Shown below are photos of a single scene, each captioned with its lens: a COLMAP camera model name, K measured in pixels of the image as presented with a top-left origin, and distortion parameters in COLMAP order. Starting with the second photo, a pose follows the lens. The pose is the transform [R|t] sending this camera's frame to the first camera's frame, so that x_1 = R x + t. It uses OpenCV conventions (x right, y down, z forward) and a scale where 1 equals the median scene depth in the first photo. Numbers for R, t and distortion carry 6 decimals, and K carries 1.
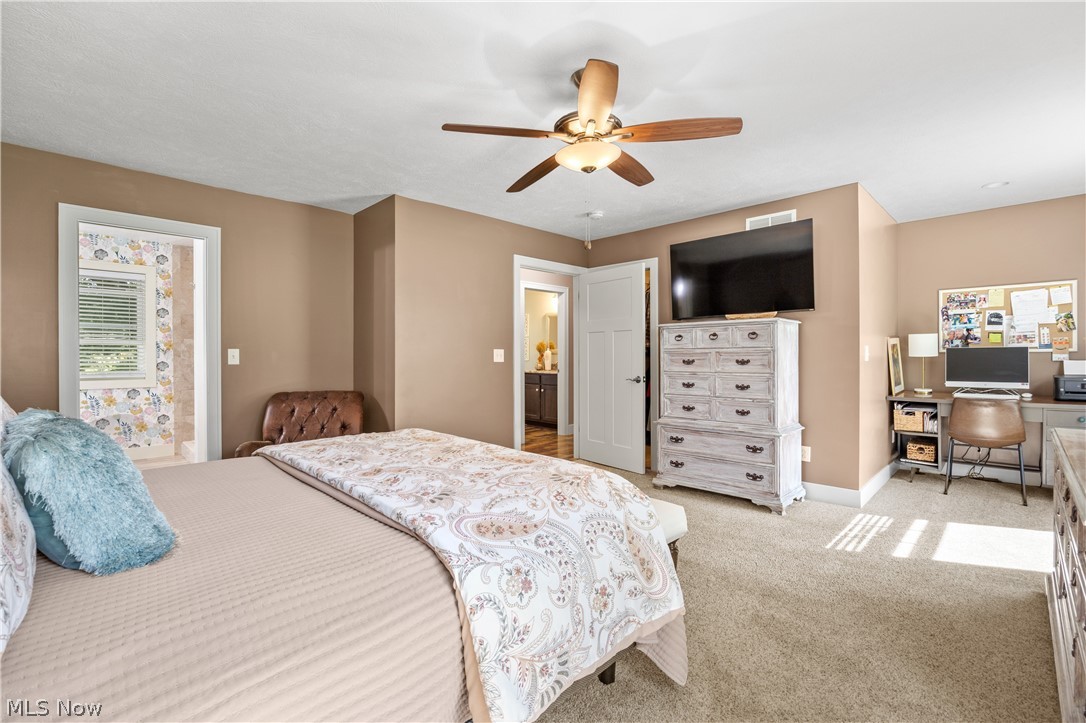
lens RADIAL K [[480.6, 0, 547.7], [0, 480.6, 358.1], [0, 0, 1]] dist [-0.015129, -0.000422]
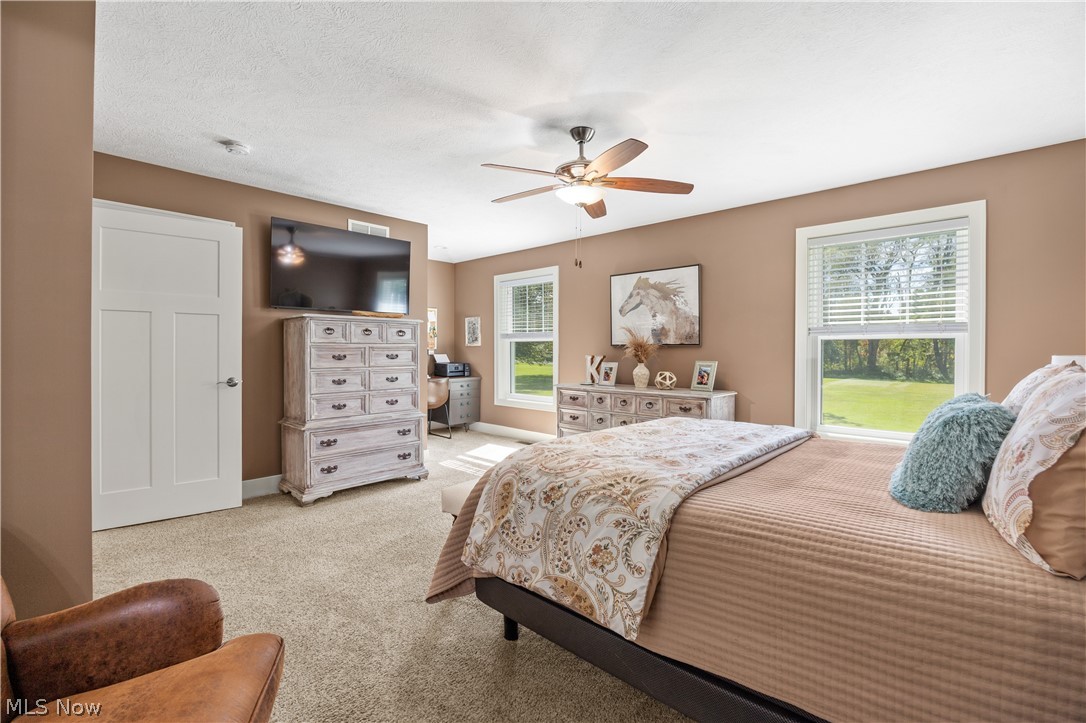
lens RADIAL K [[480.6, 0, 542.3], [0, 480.6, 355.5], [0, 0, 1]] dist [-0.015129, -0.000422]
pose [[-0.034215, -0.005591, 0.999399, -0.715327], [0.001969, 0.999982, 0.005662, 0.000261], [-0.999413, 0.002162, -0.034203, 0.690557]]
